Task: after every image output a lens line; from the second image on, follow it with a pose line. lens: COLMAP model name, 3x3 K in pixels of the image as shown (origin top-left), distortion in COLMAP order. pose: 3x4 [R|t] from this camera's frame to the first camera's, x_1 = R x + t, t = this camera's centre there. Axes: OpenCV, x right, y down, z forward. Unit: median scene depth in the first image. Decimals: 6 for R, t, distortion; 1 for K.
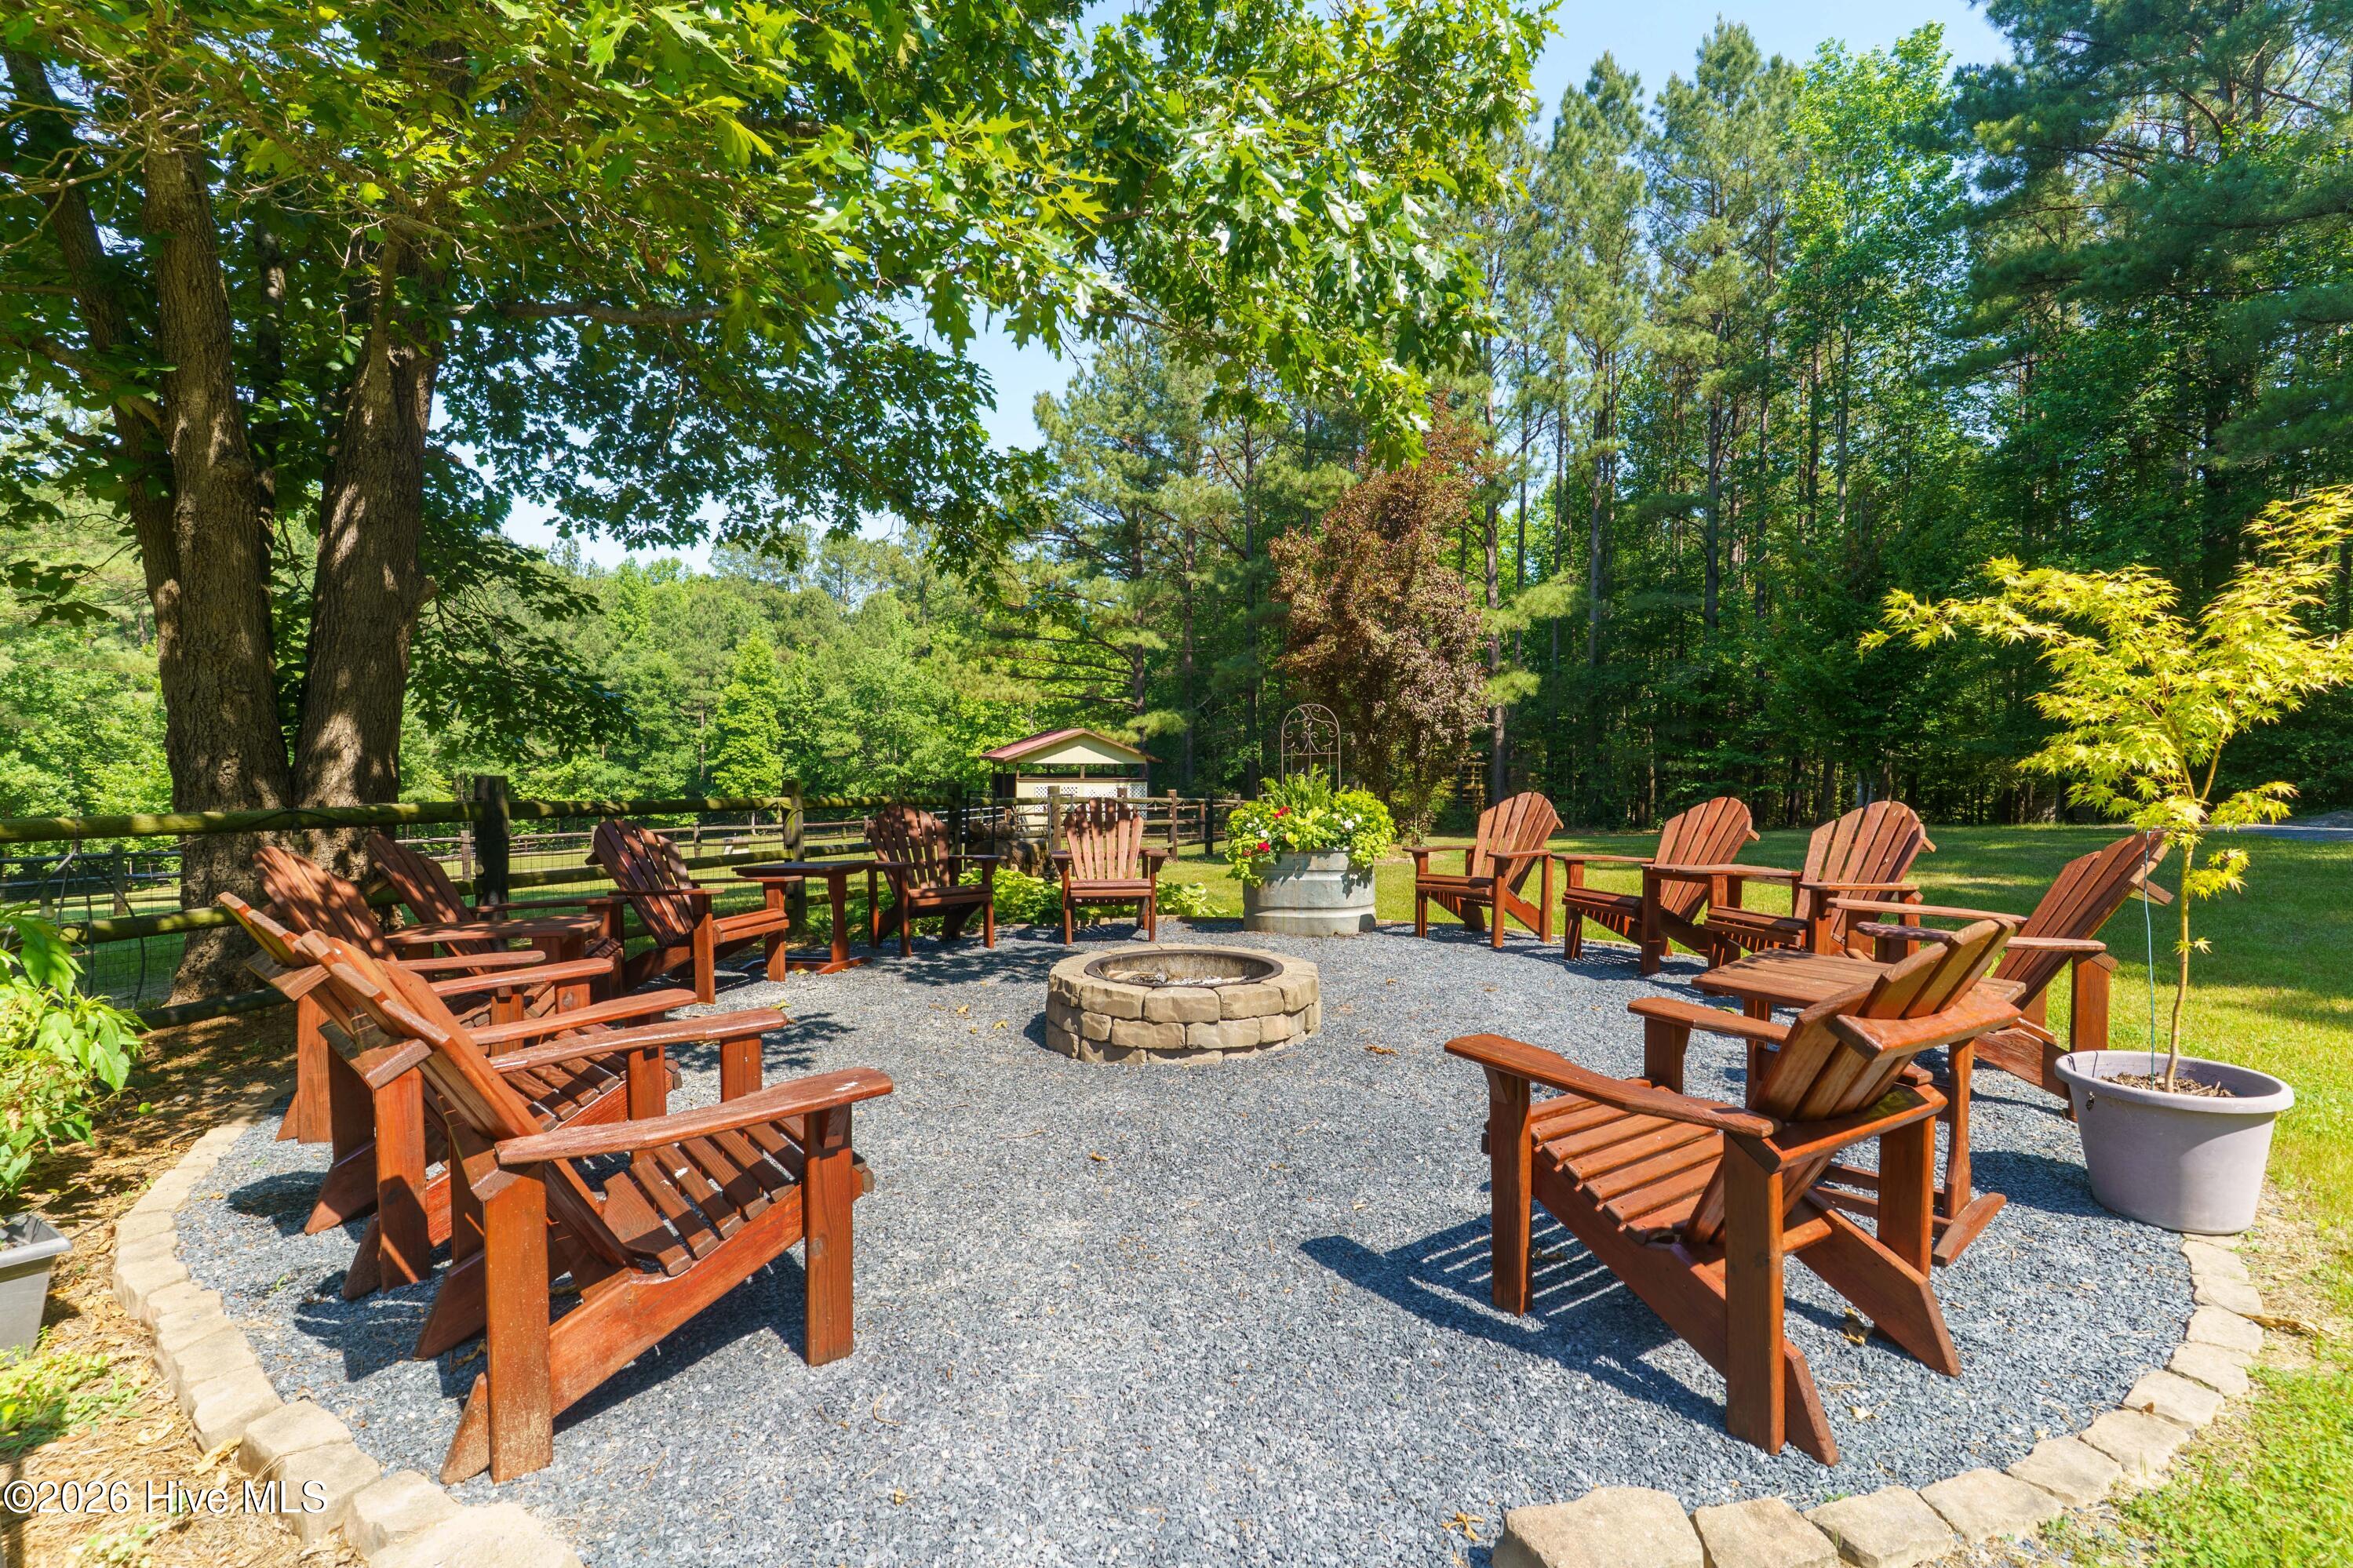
lens RADIAL K [[1129.6, 0, 1176.5], [0, 1129.6, 784.0], [0, 0, 1]] dist [0.002560, -0.001158]
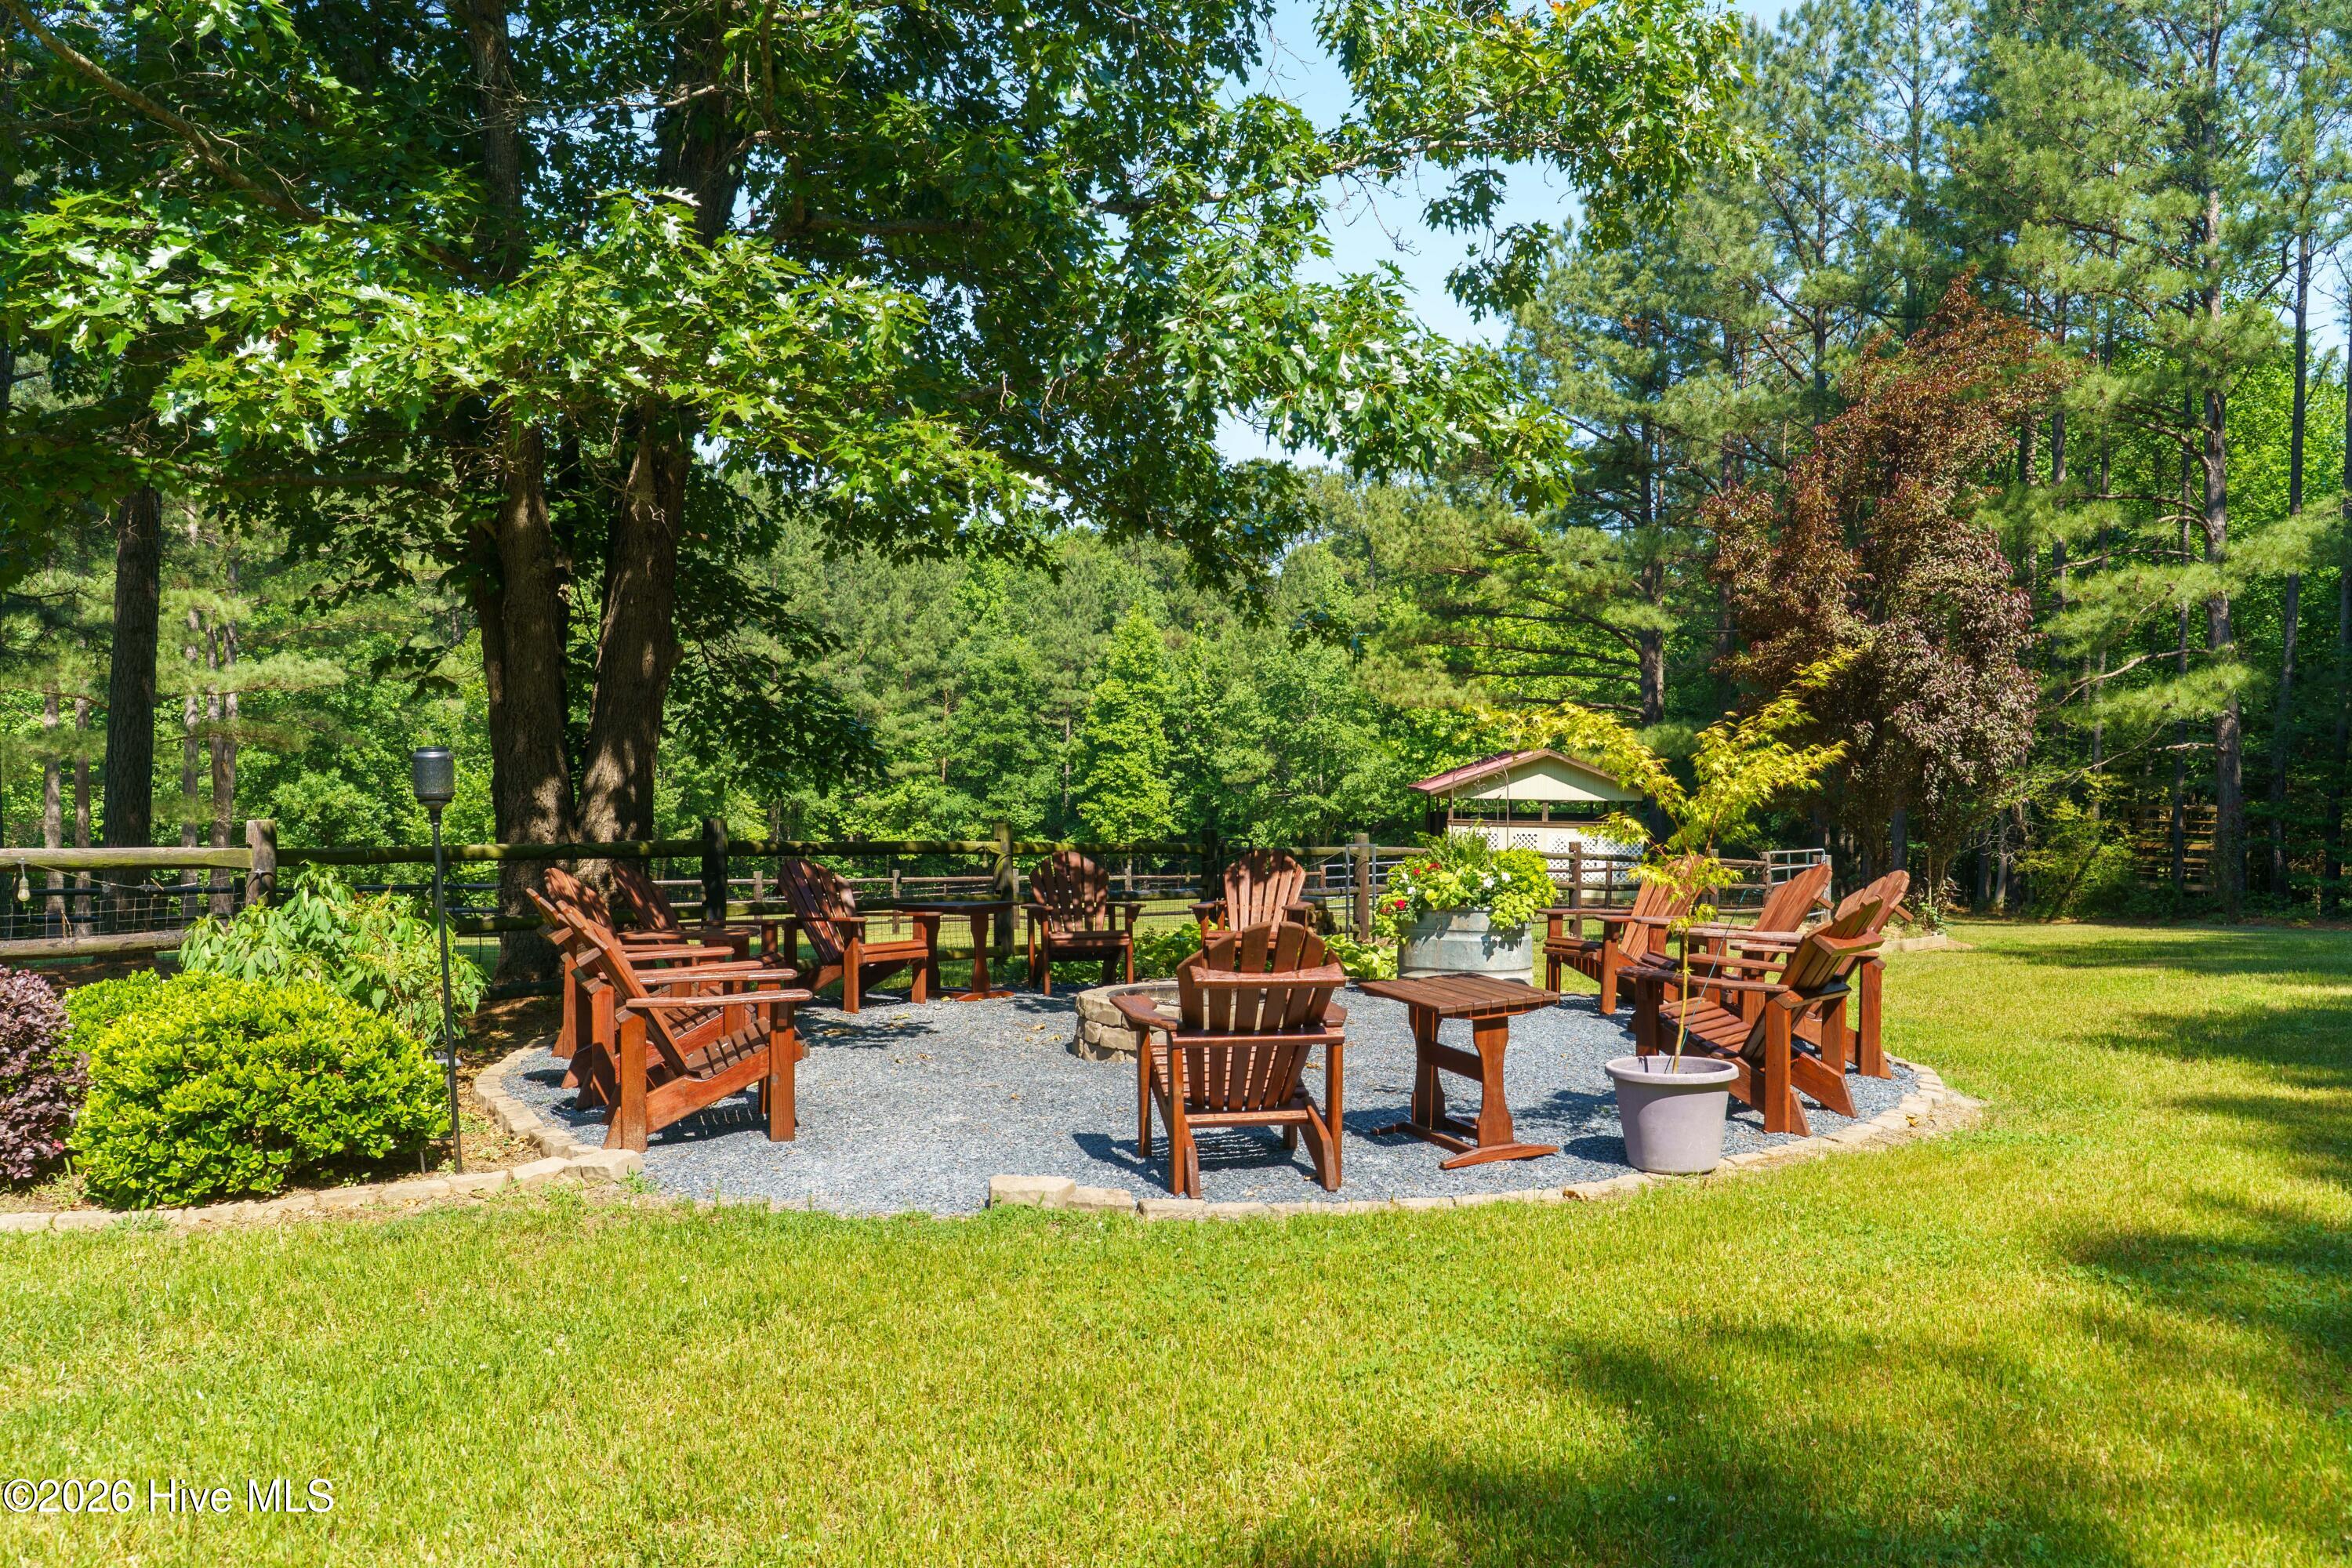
lens RADIAL K [[1805.5, 0, 1172.6], [0, 1805.5, 731.7], [0, 0, 1]] dist [-0.000679, 0.001601]
pose [[0.936808, 0.000613, -0.349844, 0.071053], [-0.018612, 0.998670, -0.048088, -0.002147], [0.349349, 0.051561, 0.935573, -0.084908]]
